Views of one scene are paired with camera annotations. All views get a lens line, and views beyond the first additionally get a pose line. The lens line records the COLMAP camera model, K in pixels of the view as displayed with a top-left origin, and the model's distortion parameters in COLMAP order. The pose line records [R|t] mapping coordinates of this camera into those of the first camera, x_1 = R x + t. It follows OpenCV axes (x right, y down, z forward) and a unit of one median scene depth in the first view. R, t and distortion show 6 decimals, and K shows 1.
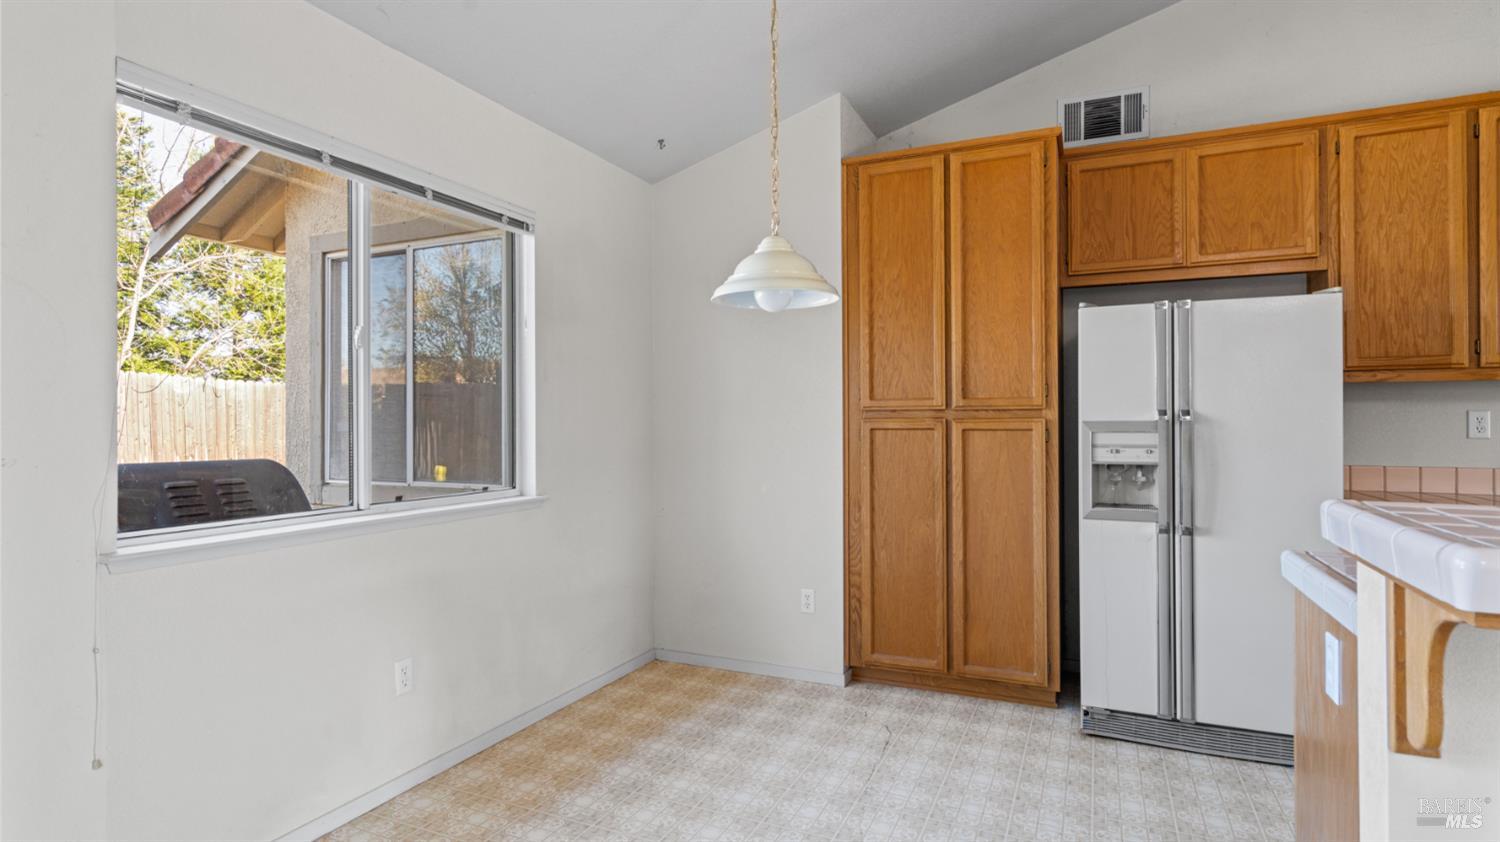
lens RADIAL K [[768.1, 0, 749.0], [0, 768.1, 416.1], [0, 0, 1]] dist [0.002158, 0.000420]
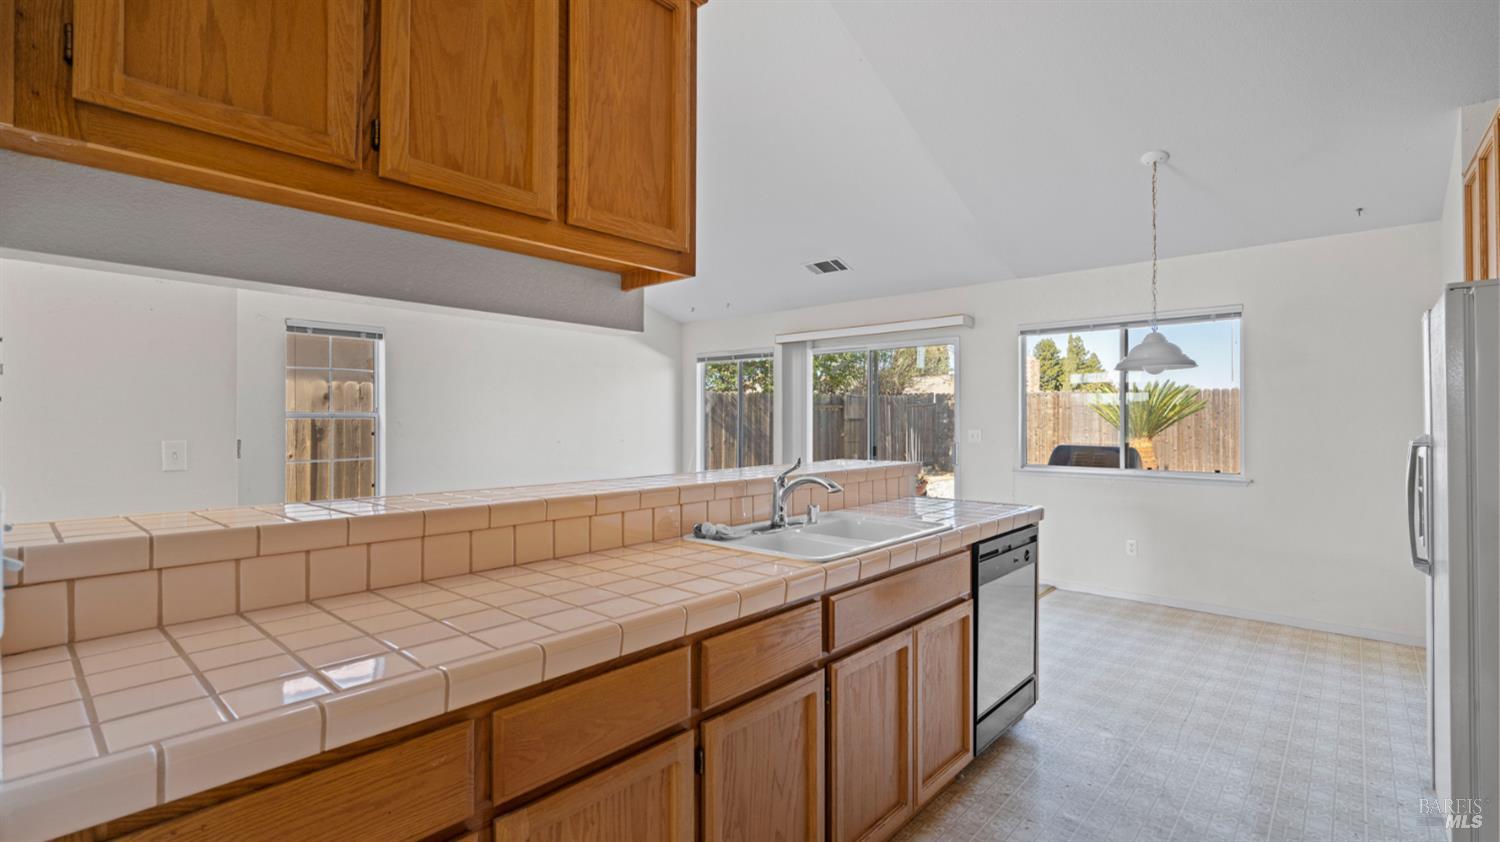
lens RADIAL K [[672.5, 0, 753.0], [0, 672.5, 418.3], [0, 0, 1]] dist [-0.000065, 0.000811]
pose [[-0.294197, -0.001192, -0.955744, 1.343987], [0.005478, 0.999981, -0.002934, -0.024144], [0.955729, -0.006099, -0.294185, 0.420809]]
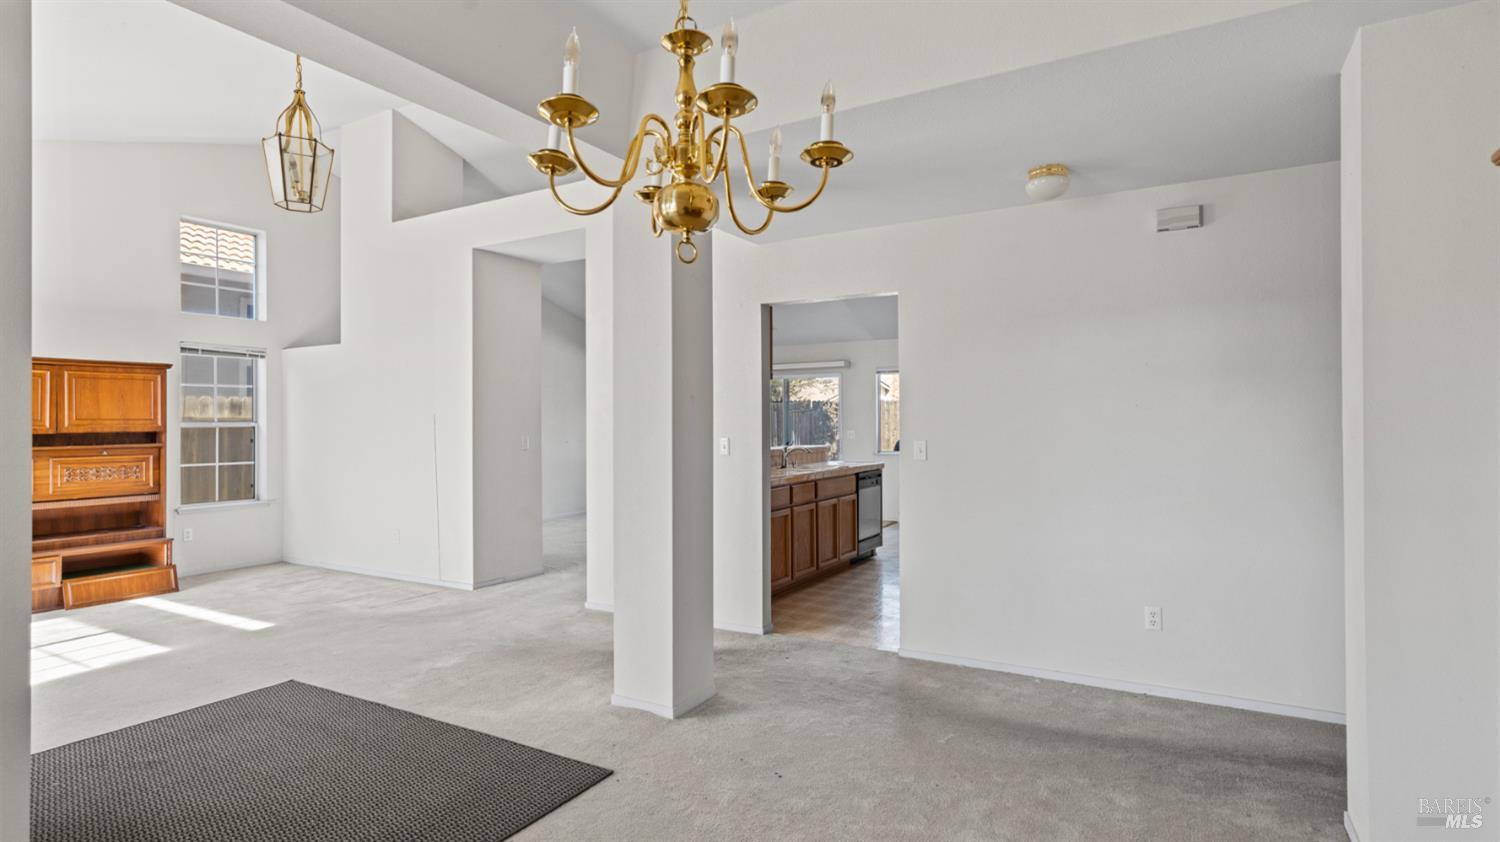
lens RADIAL K [[754.8, 0, 747.7], [0, 754.8, 416.6], [0, 0, 1]] dist [0.001220, 0.000790]
pose [[-0.099487, -0.005752, -0.995022, 2.746201], [0.009764, 0.999930, -0.006757, -0.035799], [0.994991, -0.010388, -0.099424, 0.340066]]
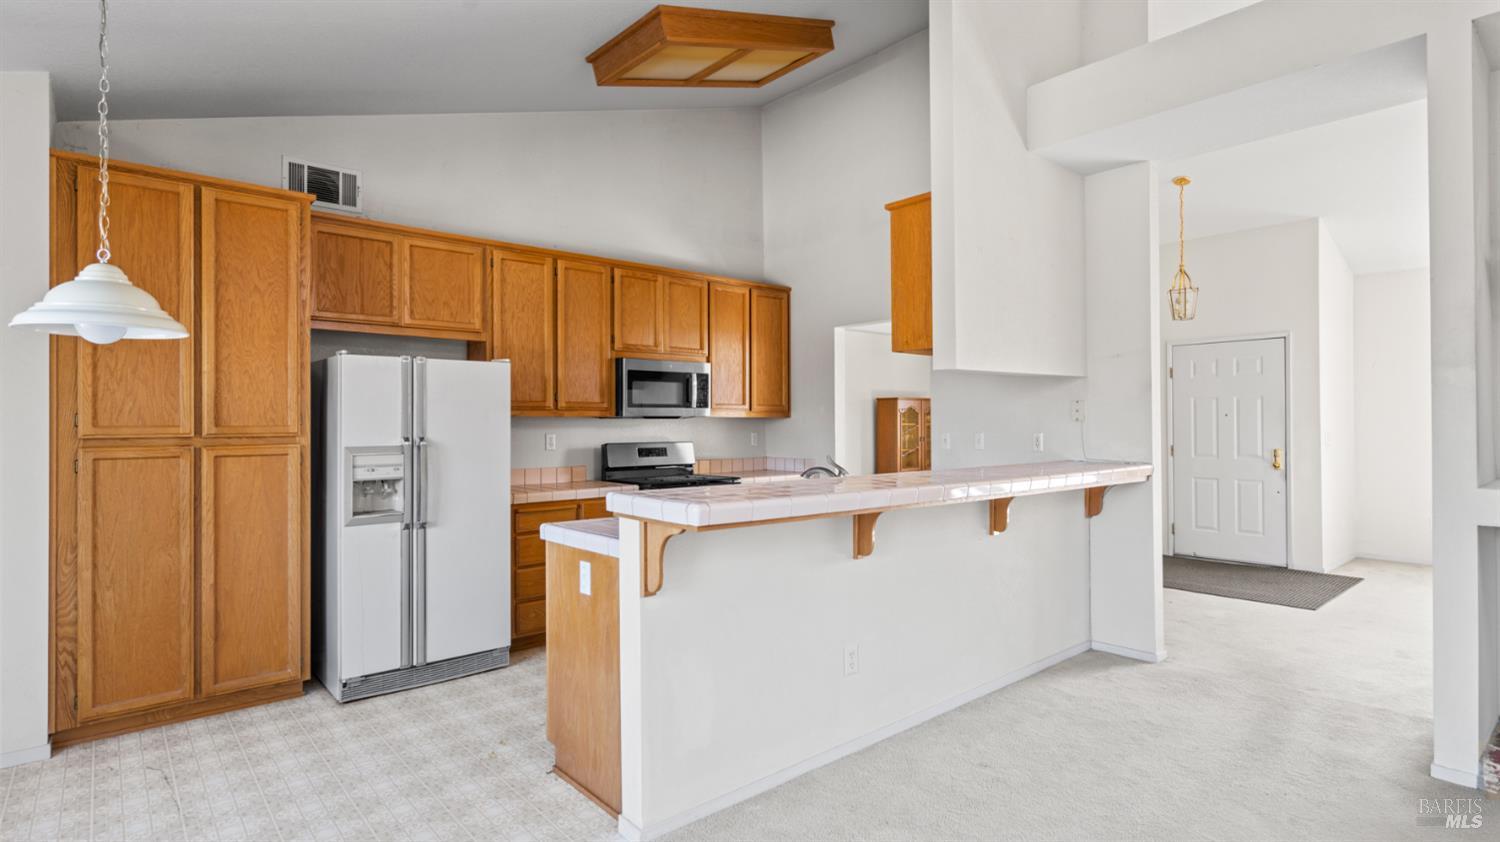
lens RADIAL K [[754.8, 0, 747.7], [0, 754.8, 416.6], [0, 0, 1]] dist [0.001220, 0.000790]
pose [[0.418120, 0.009034, 0.908347, -0.357828], [-0.002512, 0.999958, -0.008789, -0.029966], [-0.908388, 0.001394, 0.418126, -0.079539]]
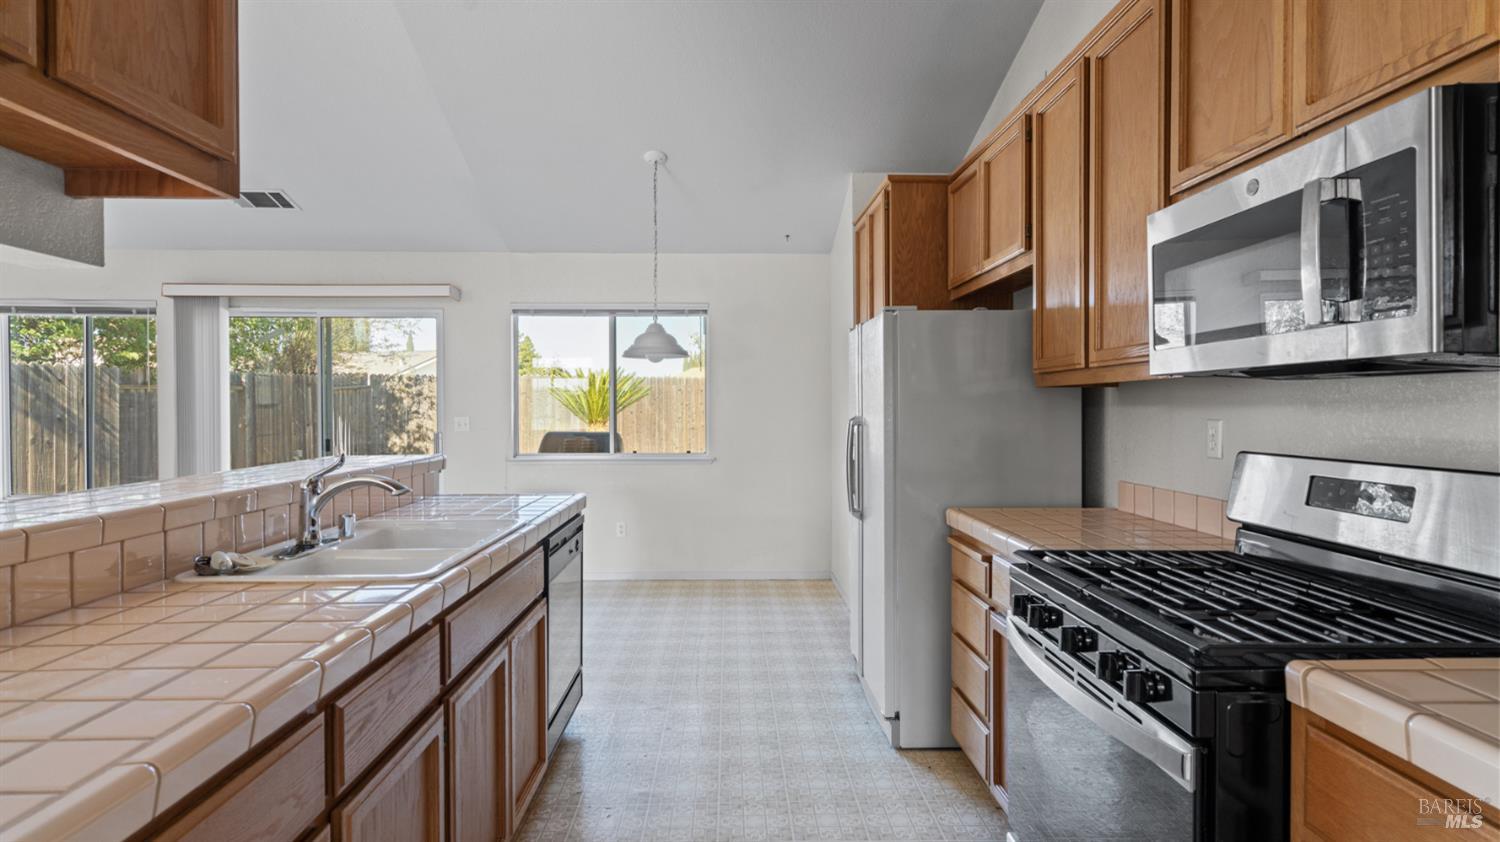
lens RADIAL K [[754.8, 0, 747.7], [0, 754.8, 416.6], [0, 0, 1]] dist [0.001220, 0.000790]
pose [[0.441001, 0.013406, -0.897406, 1.347622], [0.004939, 0.999837, 0.017363, -0.023733], [0.897493, -0.012090, 0.440863, 0.282660]]
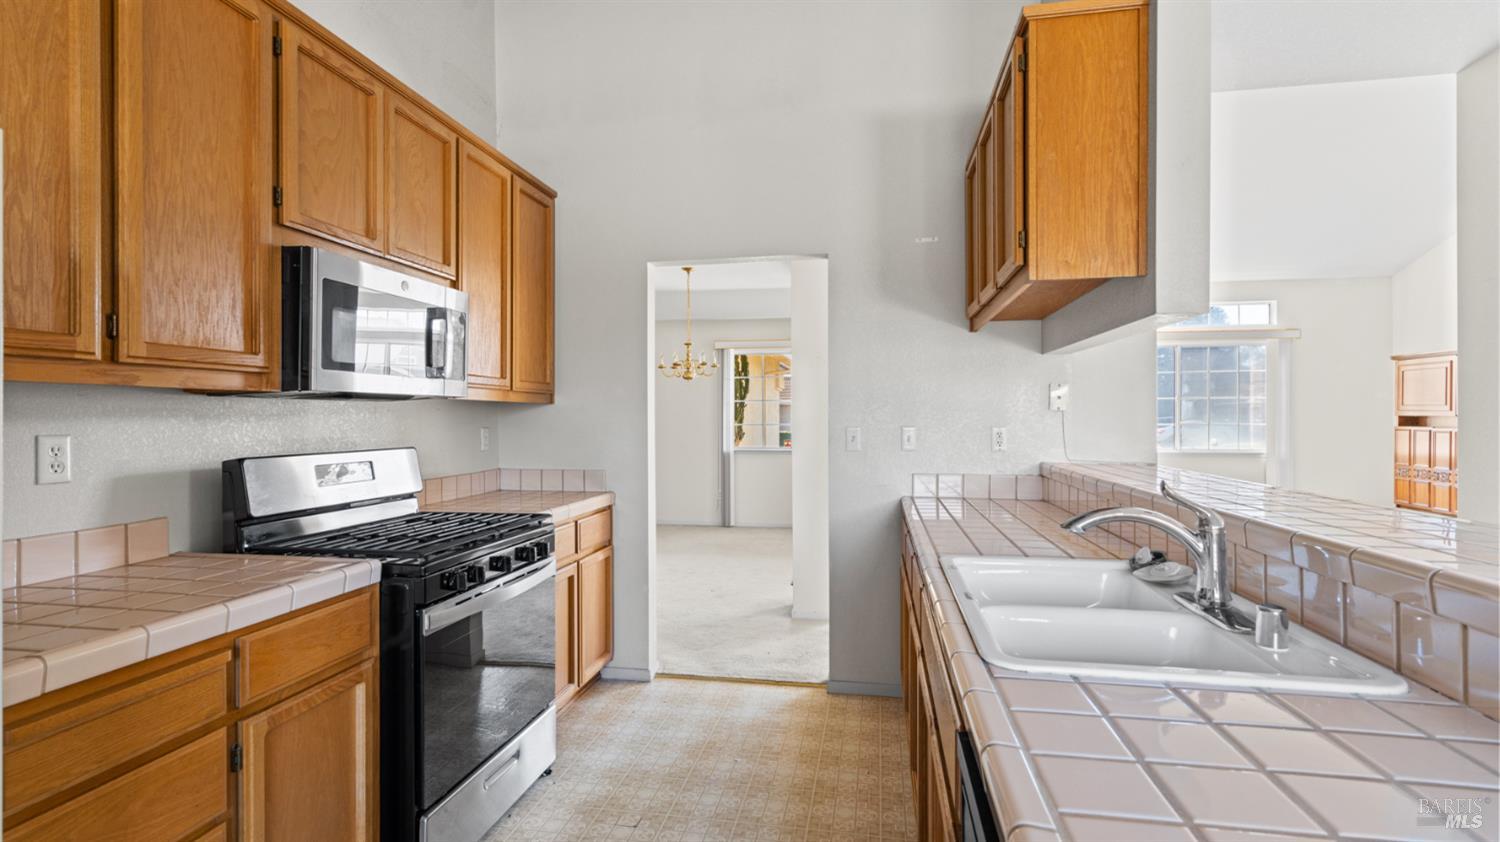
lens RADIAL K [[699.6, 0, 747.7], [0, 699.6, 419.7], [0, 0, 1]] dist [-0.000769, 0.000314]
pose [[-0.246658, -0.001047, 0.969102, 0.296503], [-0.005226, 0.999986, -0.000249, -0.020864], [-0.969089, -0.005126, -0.246660, 0.602002]]
